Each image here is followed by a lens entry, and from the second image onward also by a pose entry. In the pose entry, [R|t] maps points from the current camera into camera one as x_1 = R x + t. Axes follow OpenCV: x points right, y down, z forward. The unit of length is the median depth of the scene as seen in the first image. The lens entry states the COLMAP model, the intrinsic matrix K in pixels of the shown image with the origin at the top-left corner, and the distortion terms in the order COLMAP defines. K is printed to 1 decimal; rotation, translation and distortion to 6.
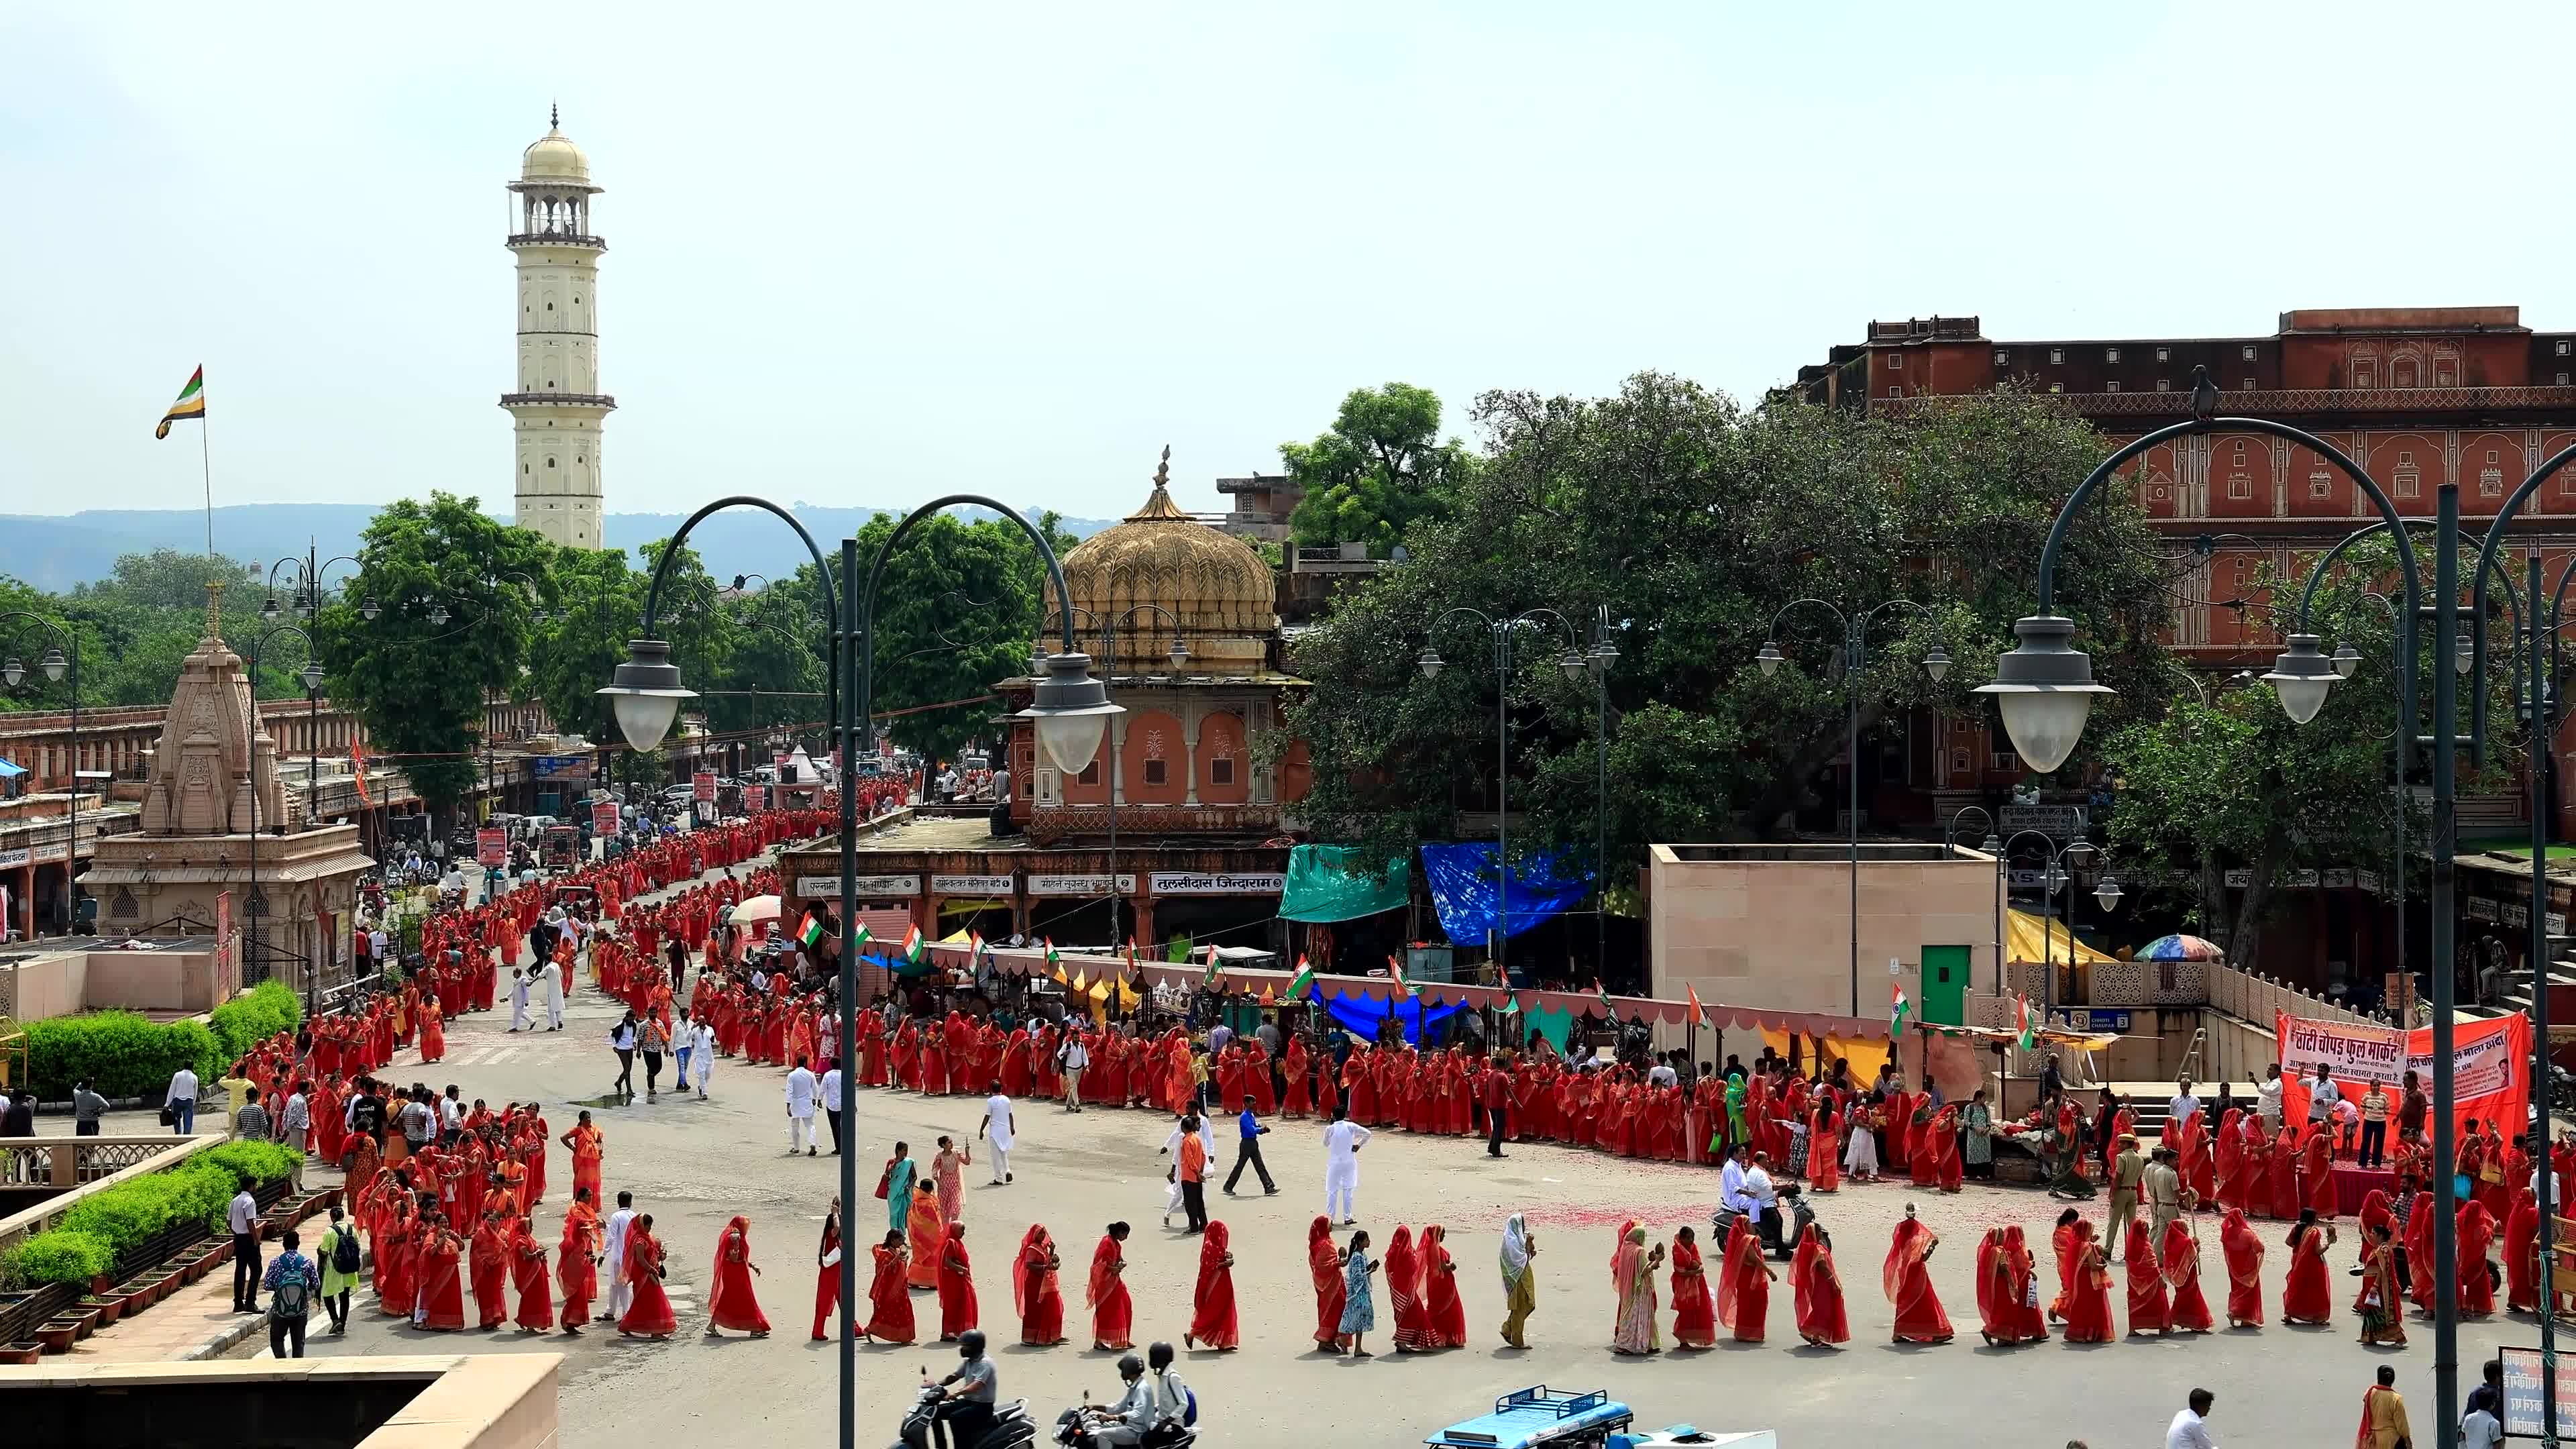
lens RADIAL K [[3878.8, 0, 1315.4], [0, 3878.8, 693.7], [0, 0, 1]] dist [0.048485, 0.408952]
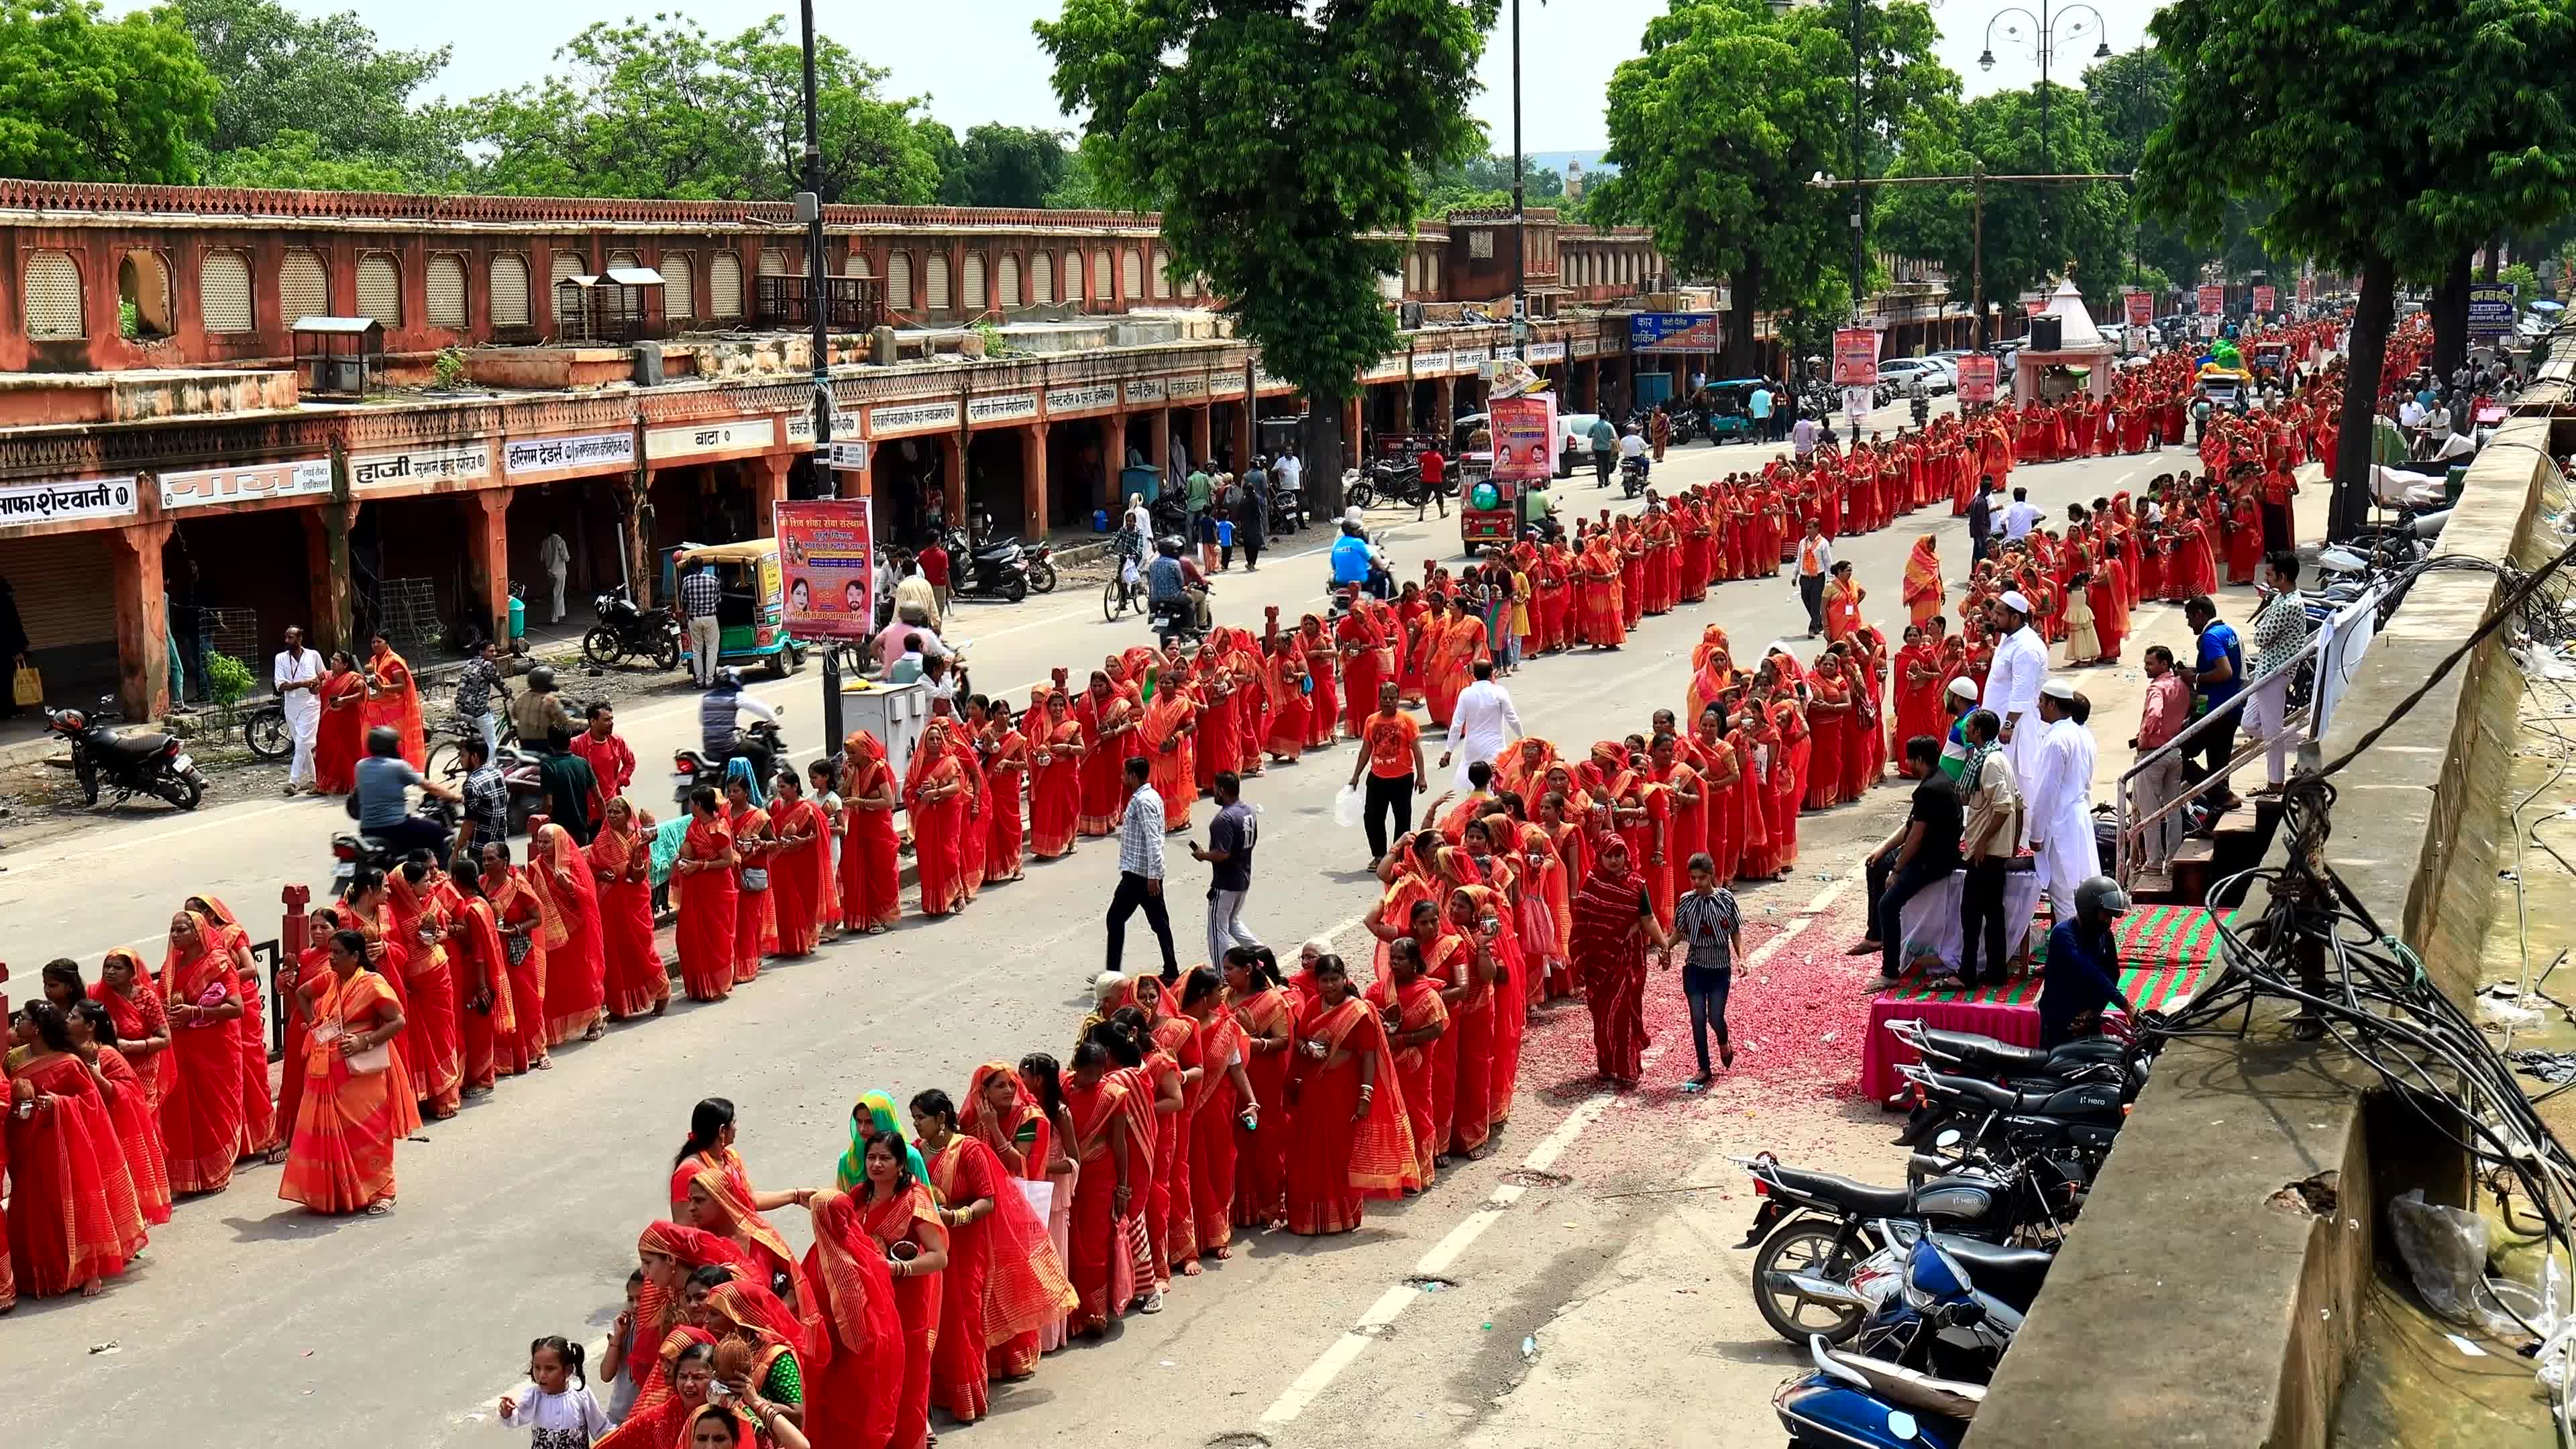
lens RADIAL K [[3644.1, 0, 1242.6], [0, 3644.1, 715.6], [0, 0, 1]] dist [0.139115, 0.099122]
pose [[0.936897, 0.028281, -0.348460, -0.054355], [0.013047, 0.993200, 0.115686, 0.011578], [0.349363, -0.112932, 0.930157, 0.429882]]
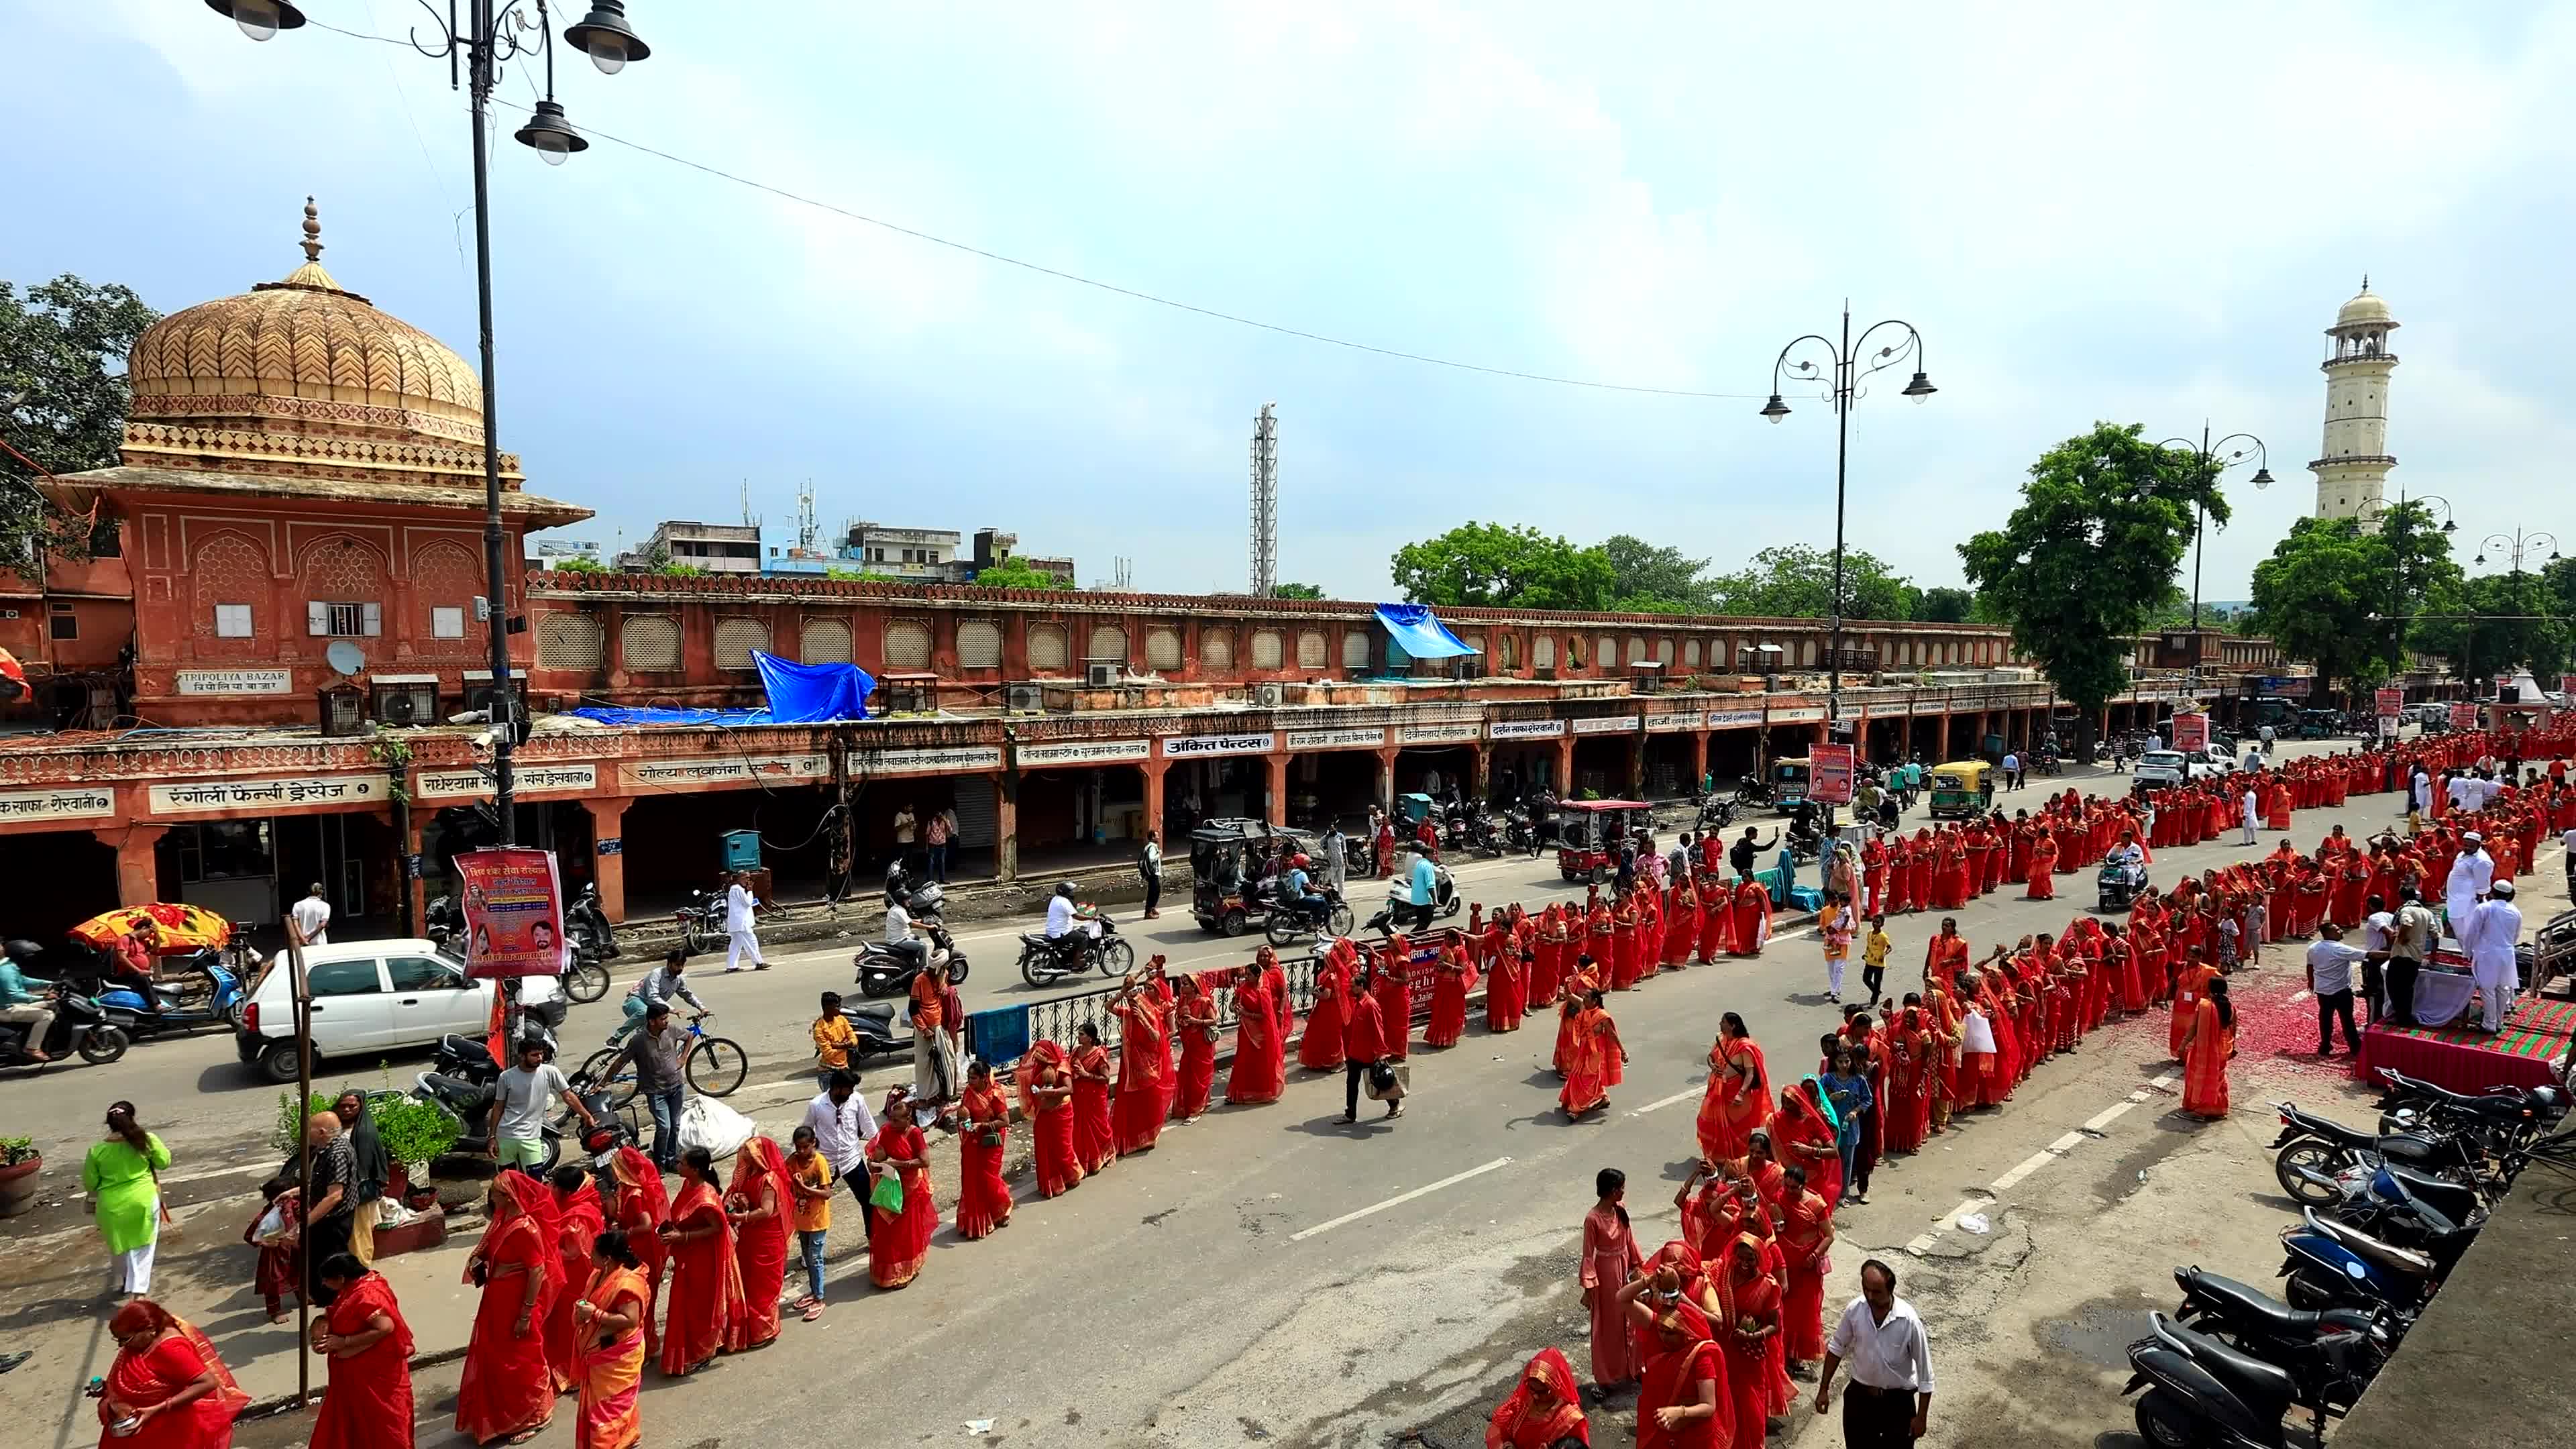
lens RADIAL K [[1404.0, 0, 1292.4], [0, 1404.0, 762.6], [0, 0, 1]] dist [0.014387, 0.001740]
pose [[0.658321, 0.071364, -0.749347, -0.054609], [-0.015612, 0.996576, 0.081193, 0.011409], [0.752575, -0.041752, 0.657181, 0.433733]]
